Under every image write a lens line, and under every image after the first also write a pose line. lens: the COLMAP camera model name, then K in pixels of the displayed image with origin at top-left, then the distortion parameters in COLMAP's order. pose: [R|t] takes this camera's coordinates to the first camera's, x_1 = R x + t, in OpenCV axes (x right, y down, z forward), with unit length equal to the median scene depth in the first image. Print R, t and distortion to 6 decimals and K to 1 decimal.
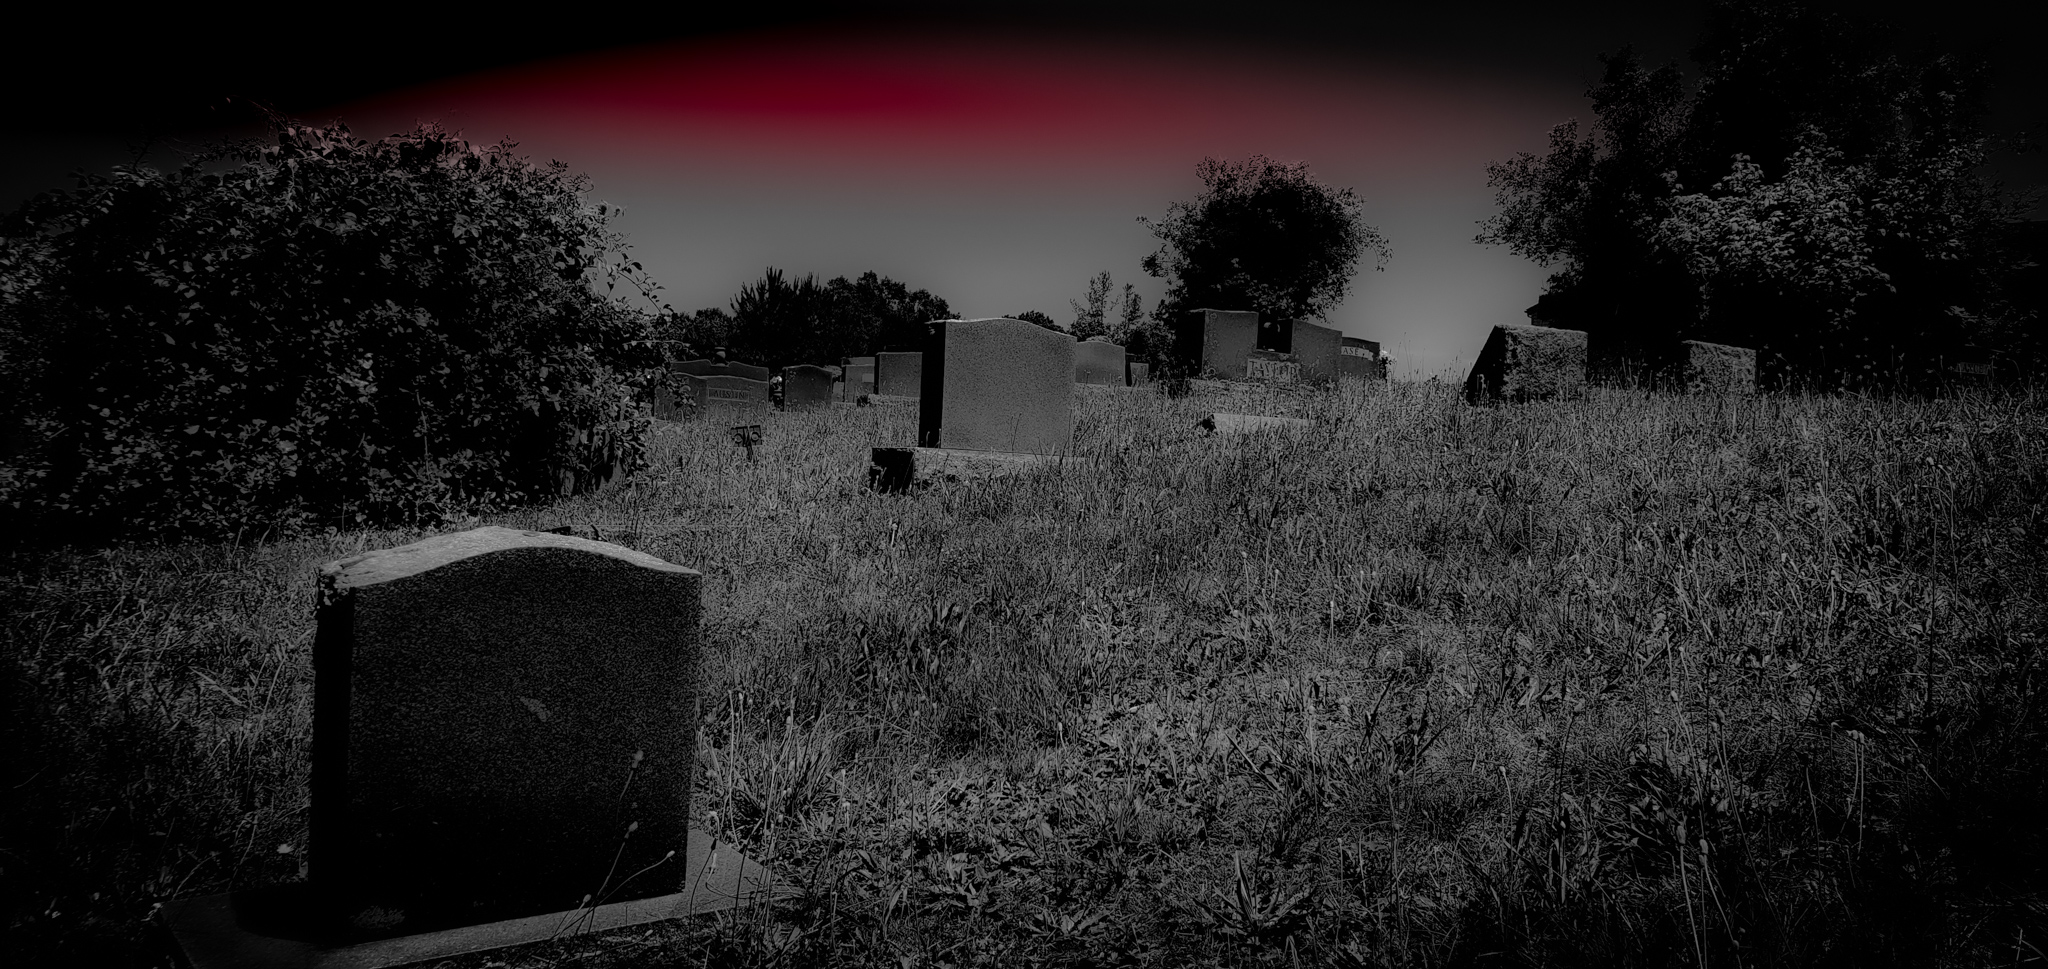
lens RADIAL K [[1392.6, 0, 1017.1], [0, 1392.6, 476.6], [0, 0, 1]] dist [-0.010710, -0.019473]
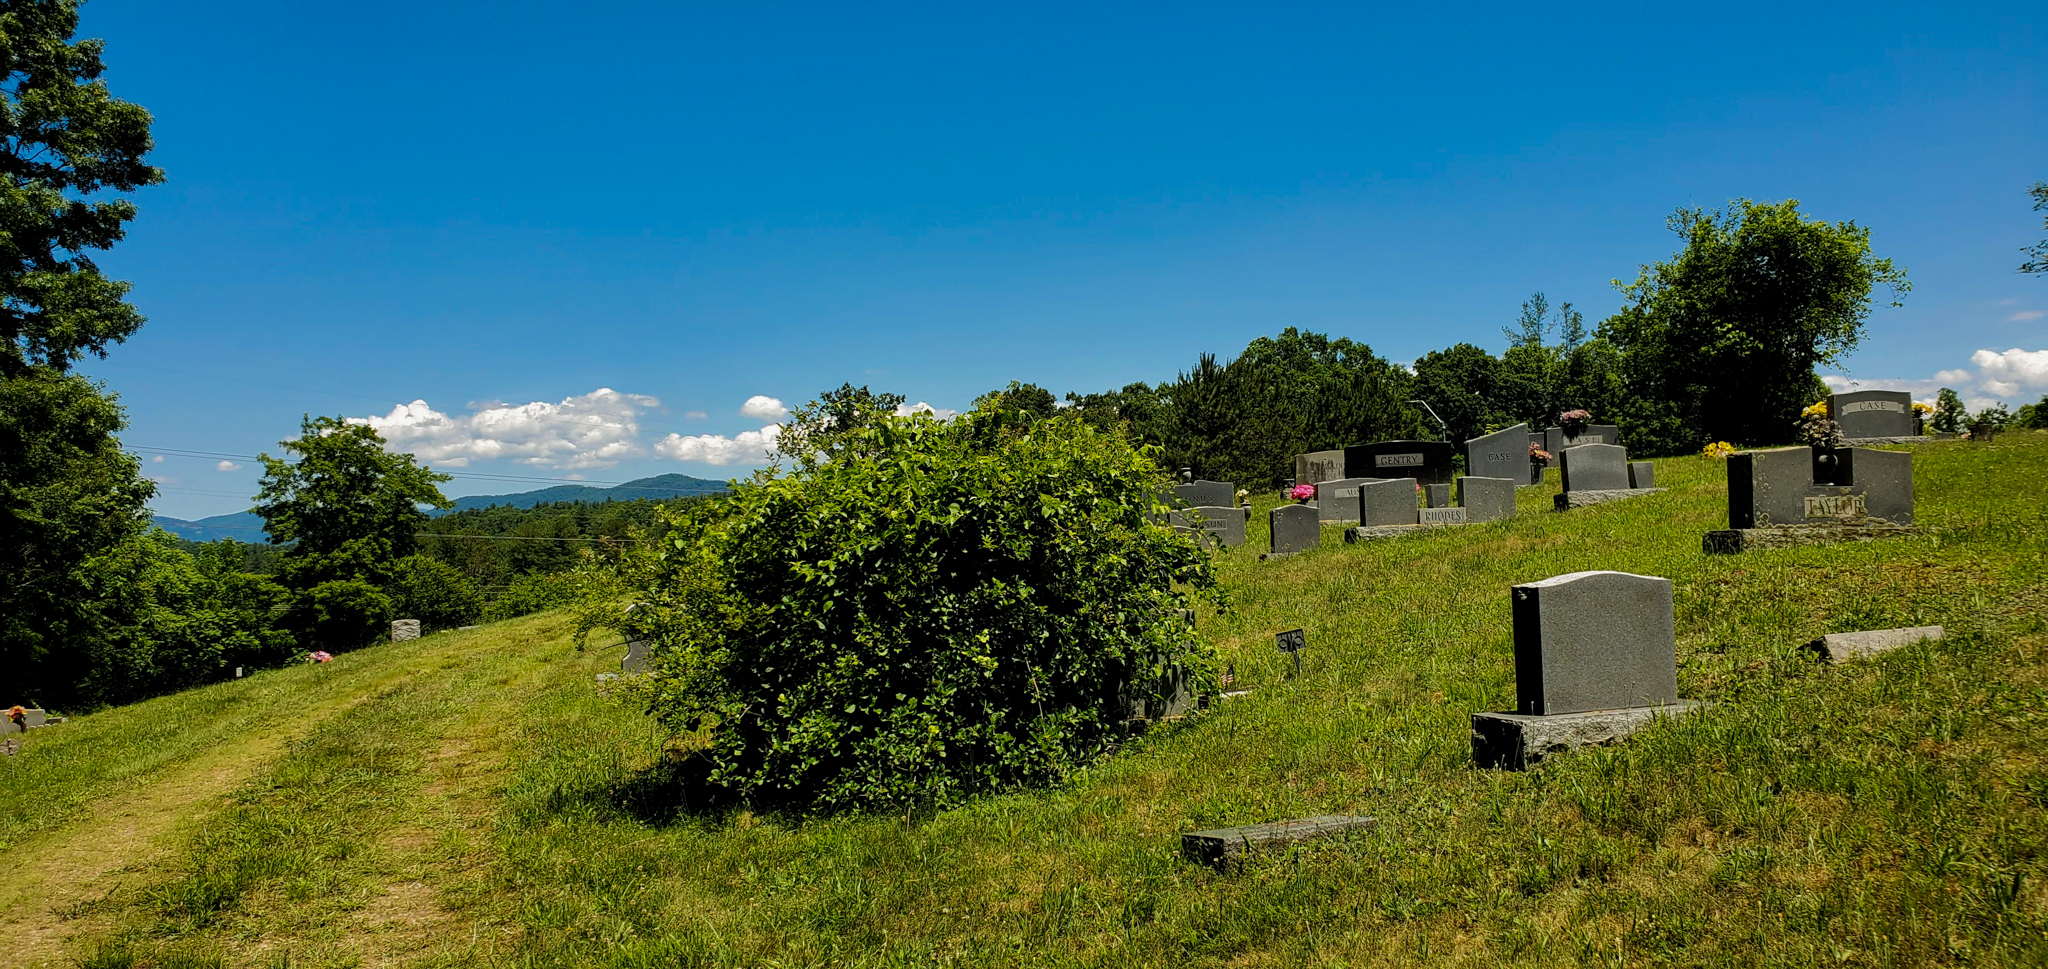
lens RADIAL K [[1392.6, 0, 1016.1], [0, 1392.6, 491.8], [0, 0, 1]] dist [-0.010710, -0.019473]
pose [[0.949060, -0.089738, -0.302048, -0.086195], [0.080081, 0.995807, -0.044232, -0.145222], [0.304751, 0.017790, 0.952266, -0.077419]]
